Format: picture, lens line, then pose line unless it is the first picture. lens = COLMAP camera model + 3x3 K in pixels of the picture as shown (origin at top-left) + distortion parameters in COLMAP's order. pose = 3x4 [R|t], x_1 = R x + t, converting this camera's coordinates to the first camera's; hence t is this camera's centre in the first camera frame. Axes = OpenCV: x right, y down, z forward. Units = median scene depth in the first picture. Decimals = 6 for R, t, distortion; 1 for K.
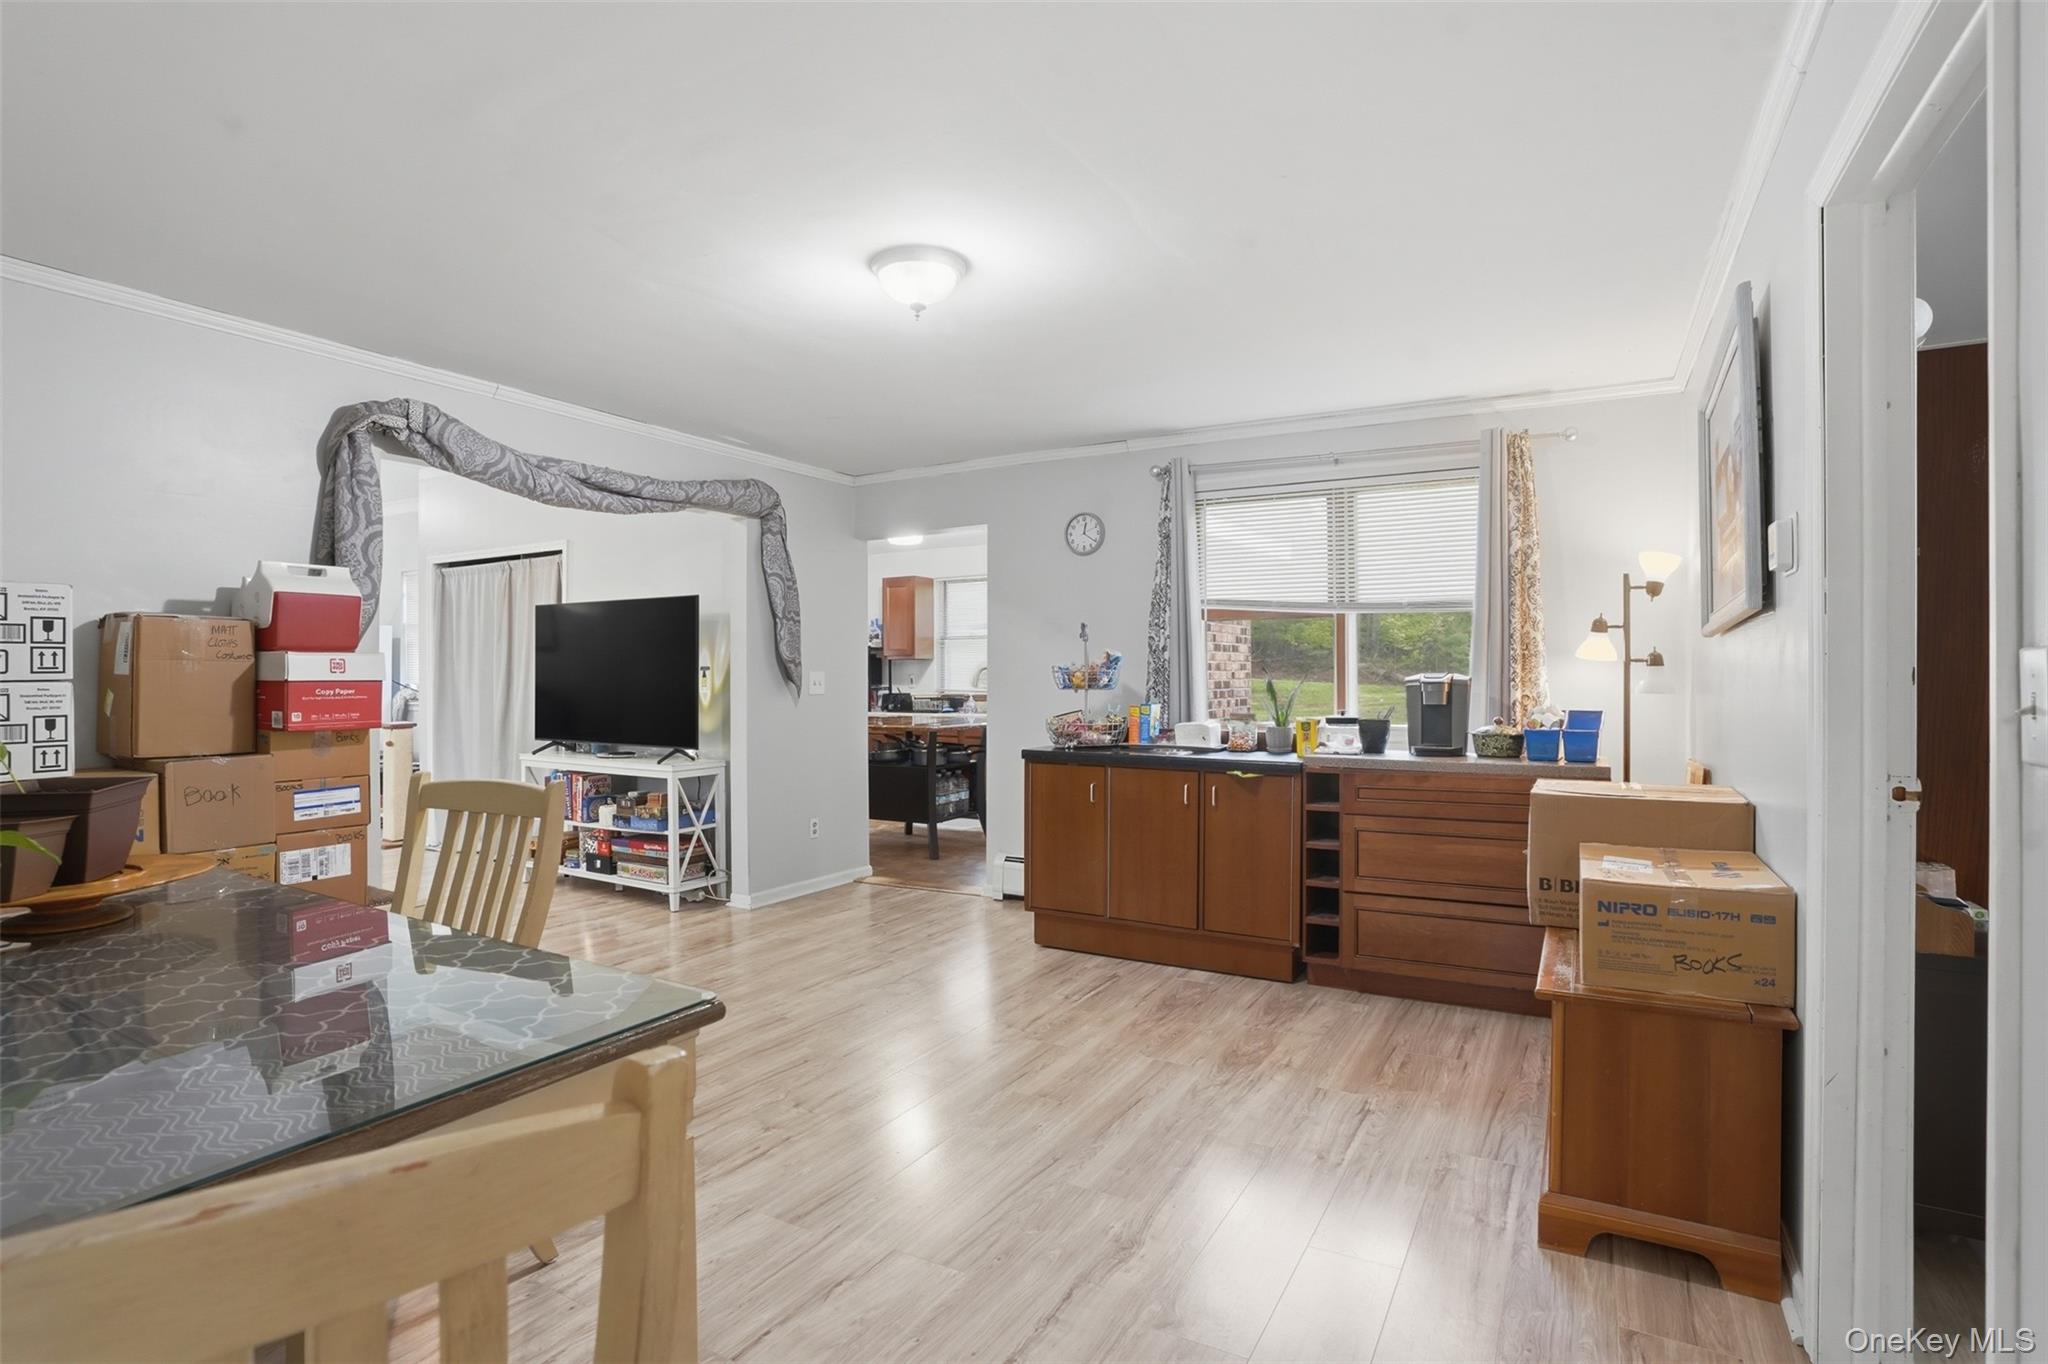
lens RADIAL K [[1064.2, 0, 1026.1], [0, 1064.2, 676.1], [0, 0, 1]] dist [-0.003430, 0.000465]
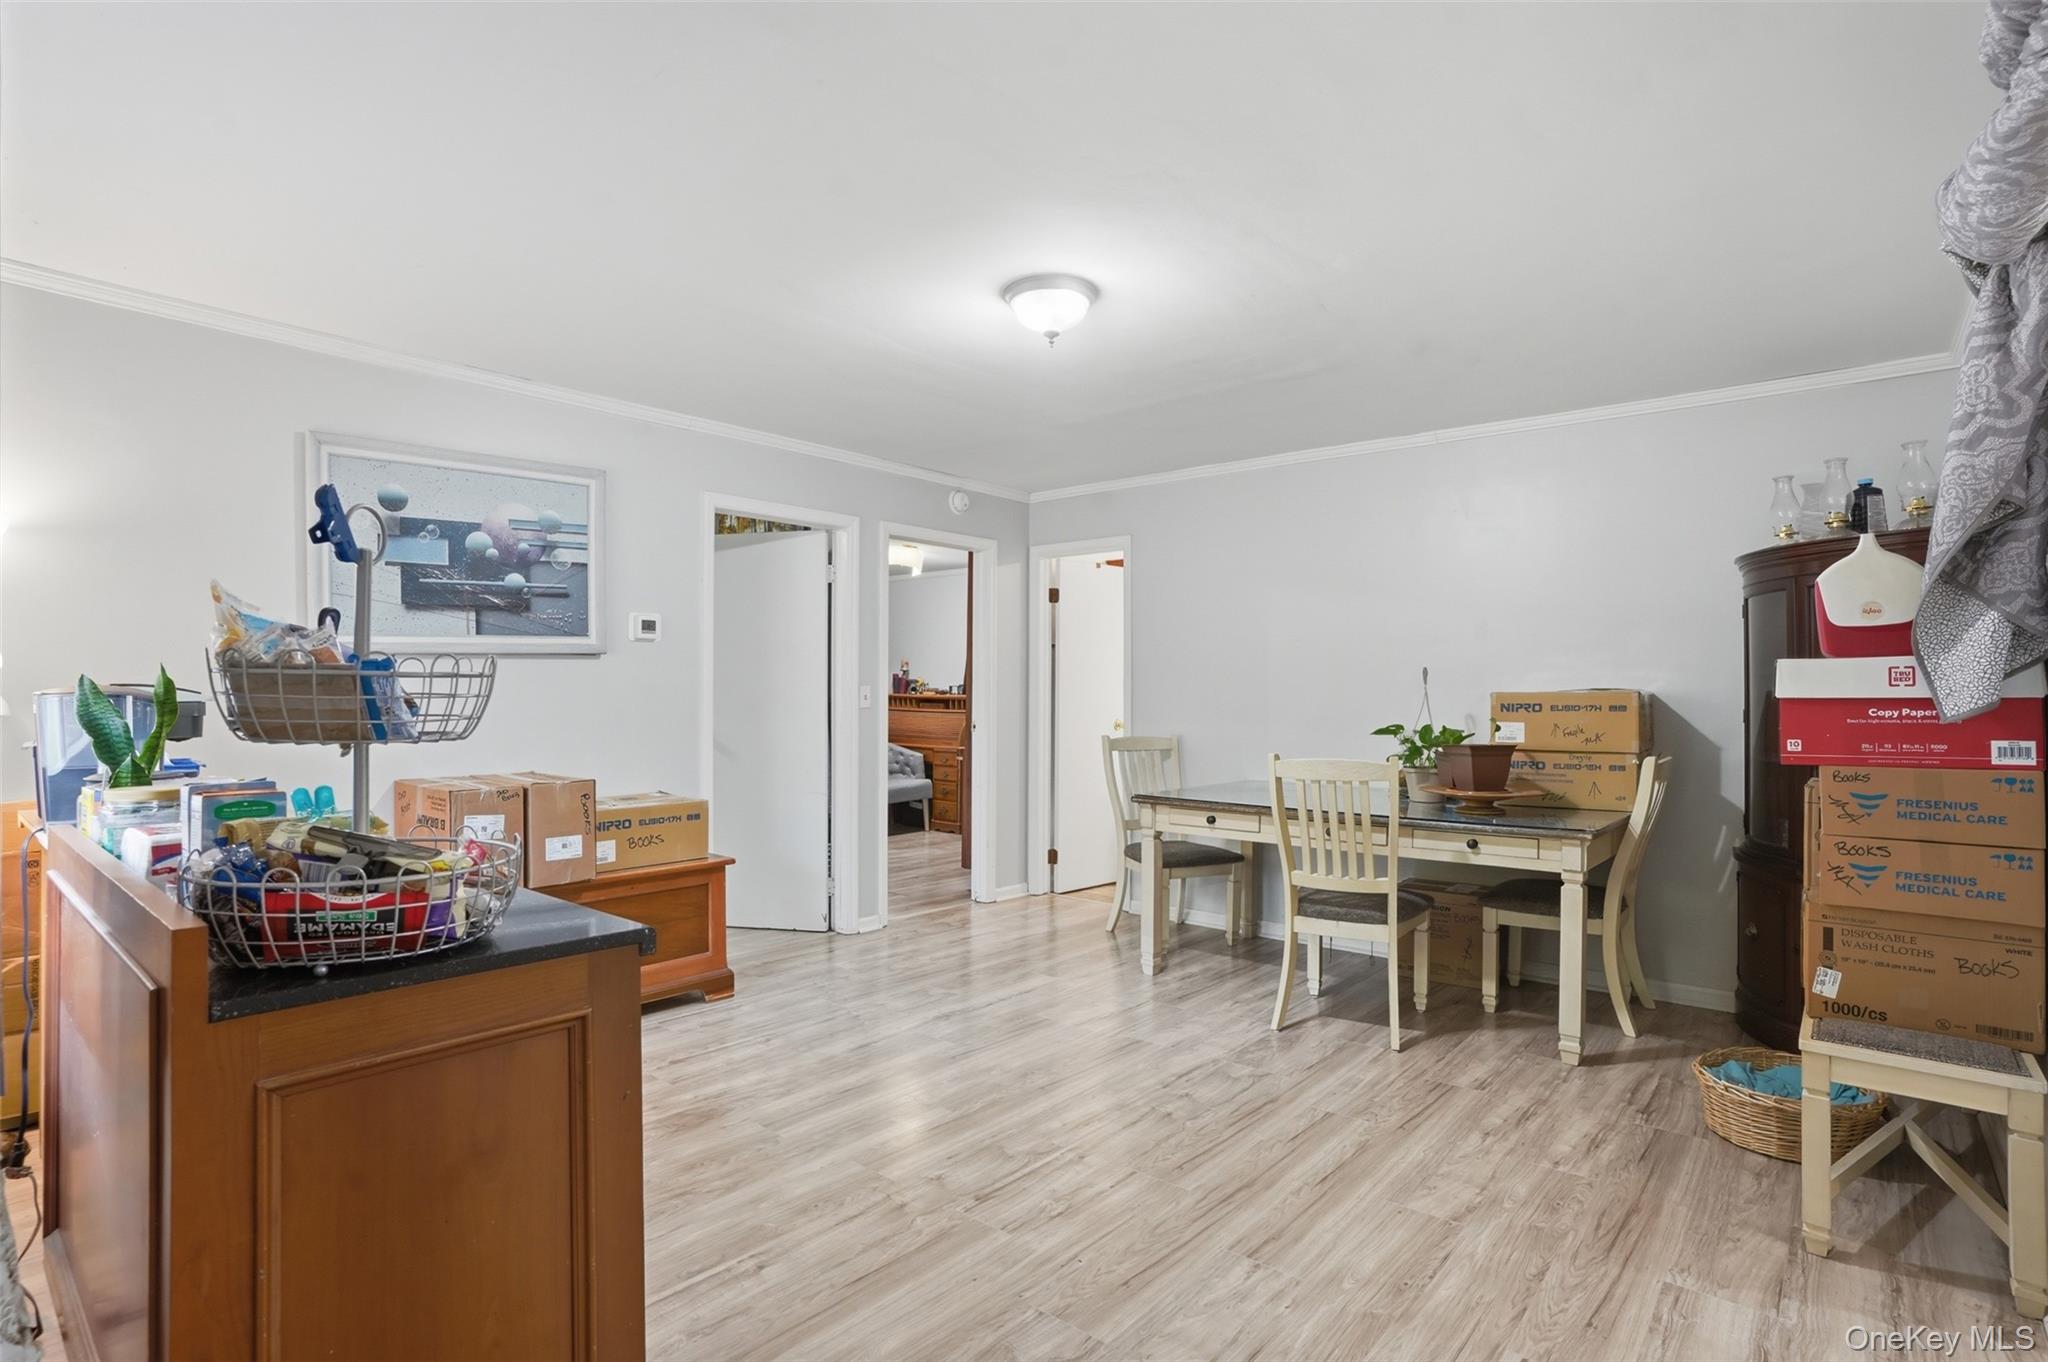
lens RADIAL K [[1064.2, 0, 1020.6], [0, 1064.2, 686.6], [0, 0, 1]] dist [-0.003430, 0.000465]
pose [[-0.982628, 0.000495, 0.185584, -0.120186], [0.000021, 0.999997, -0.002556, -0.000751], [-0.185585, -0.002507, -0.982625, 0.917244]]
